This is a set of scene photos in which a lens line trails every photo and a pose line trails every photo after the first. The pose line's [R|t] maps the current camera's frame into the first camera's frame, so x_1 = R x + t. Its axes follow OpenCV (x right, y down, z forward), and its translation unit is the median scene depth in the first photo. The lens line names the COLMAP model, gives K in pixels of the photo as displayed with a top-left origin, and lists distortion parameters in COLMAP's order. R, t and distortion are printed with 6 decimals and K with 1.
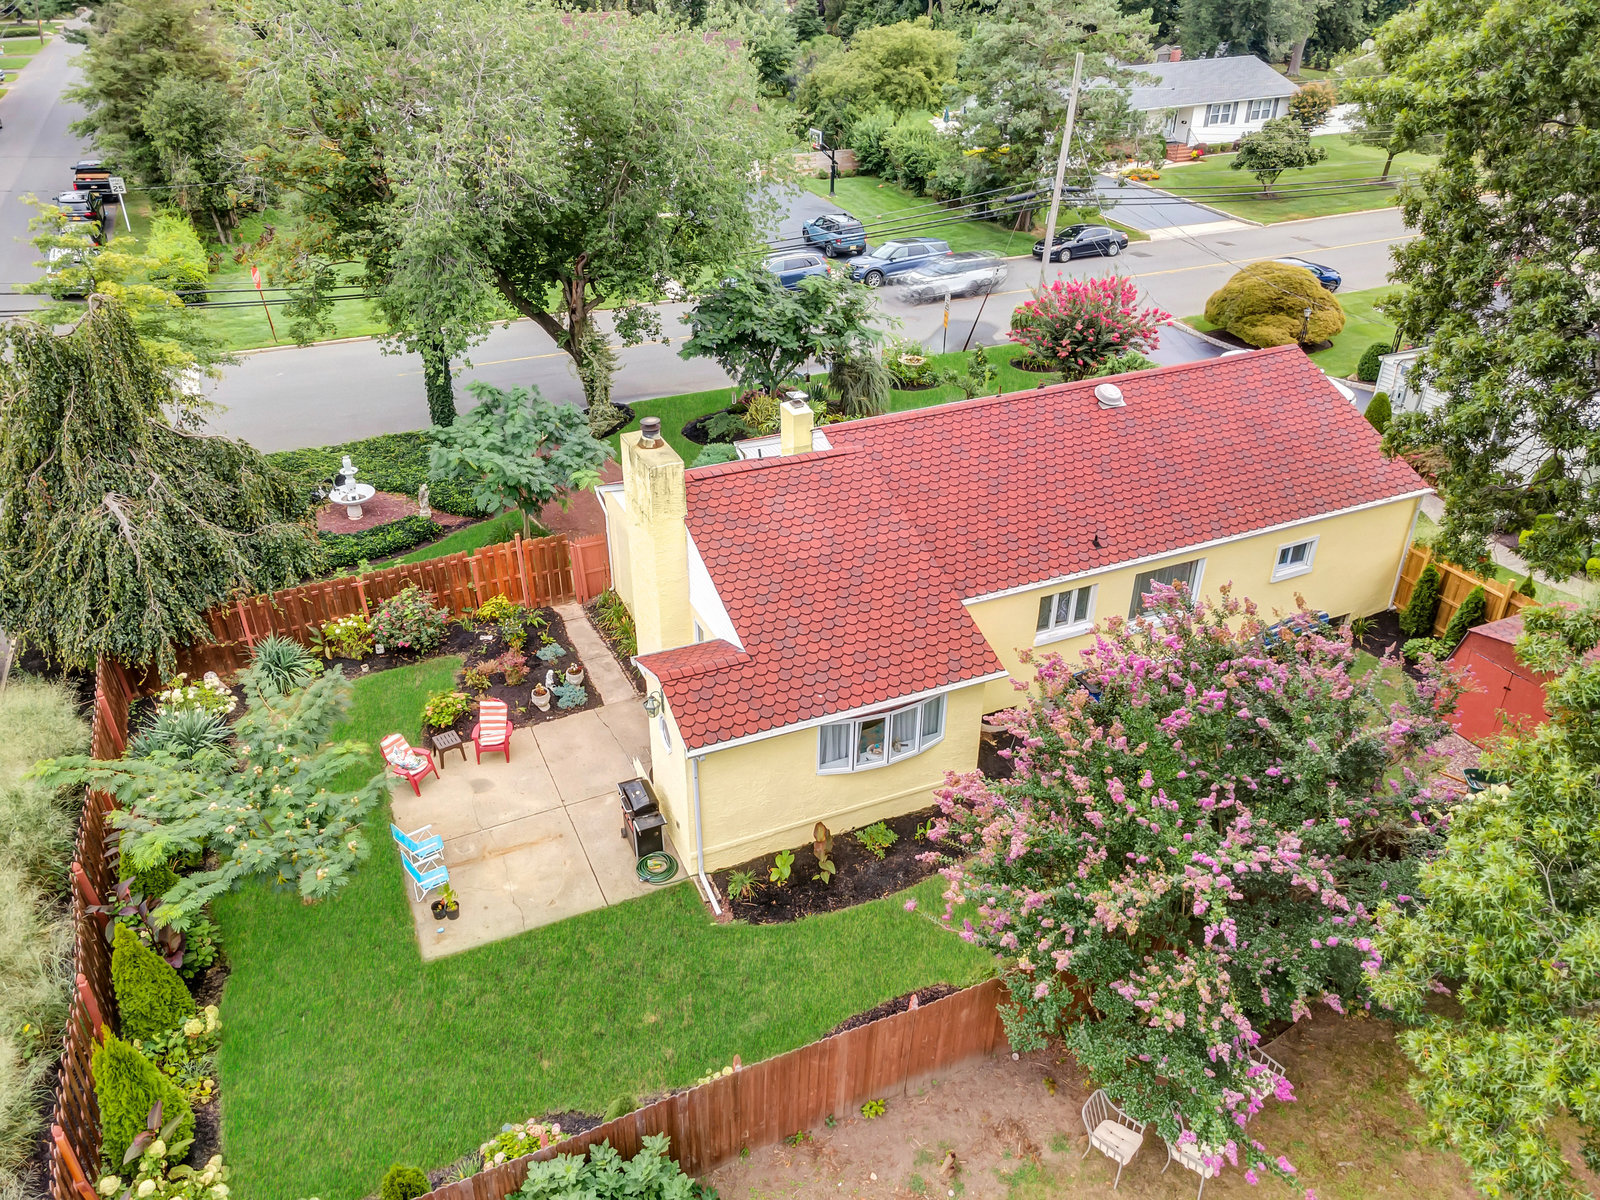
lens RADIAL K [[1166.5, 0, 800.0], [0, 1166.5, 600.0], [0, 0, 1]] dist [-0.000417, 0.062280]
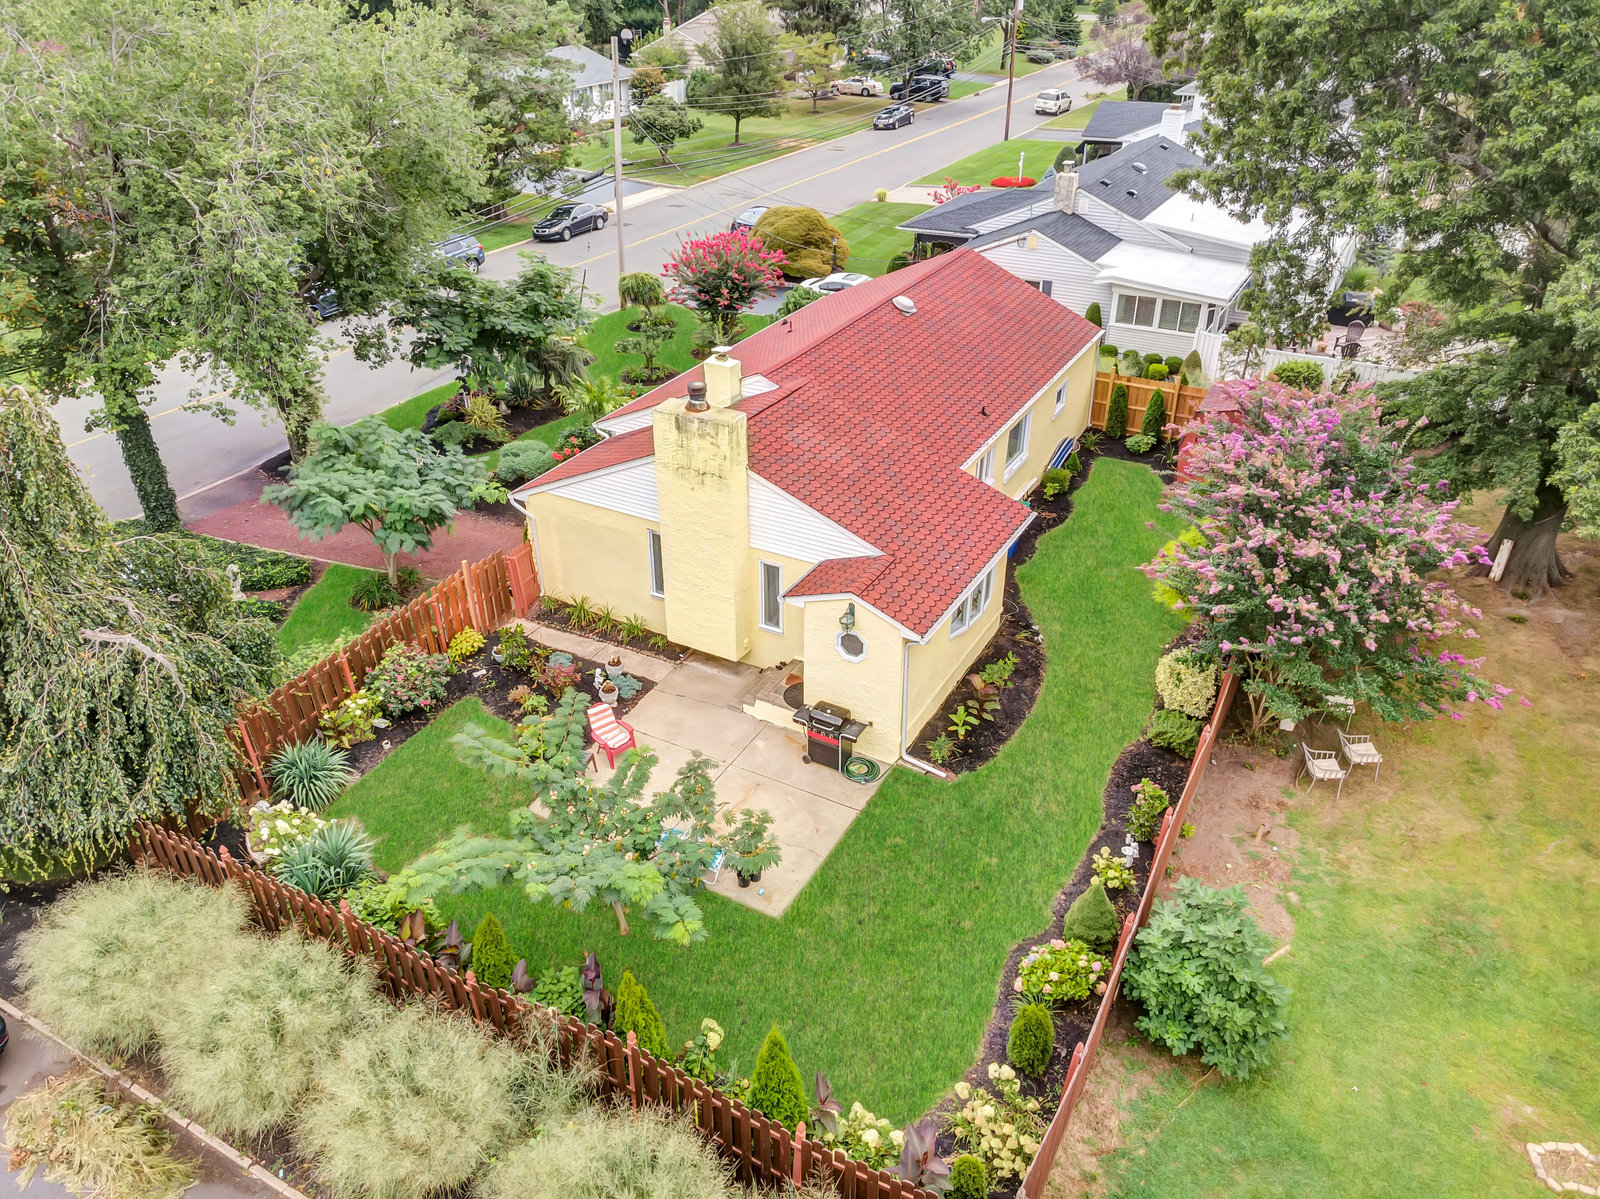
lens RADIAL K [[1182.2, 0, 796.6], [0, 1182.2, 547.8], [0, 0, 1]] dist [0.000917, 0.067891]
pose [[0.803701, -0.287293, 0.521083, -0.510813], [0.308906, 0.949917, 0.047279, -0.028735], [-0.508569, 0.122968, 0.852195, 0.047224]]
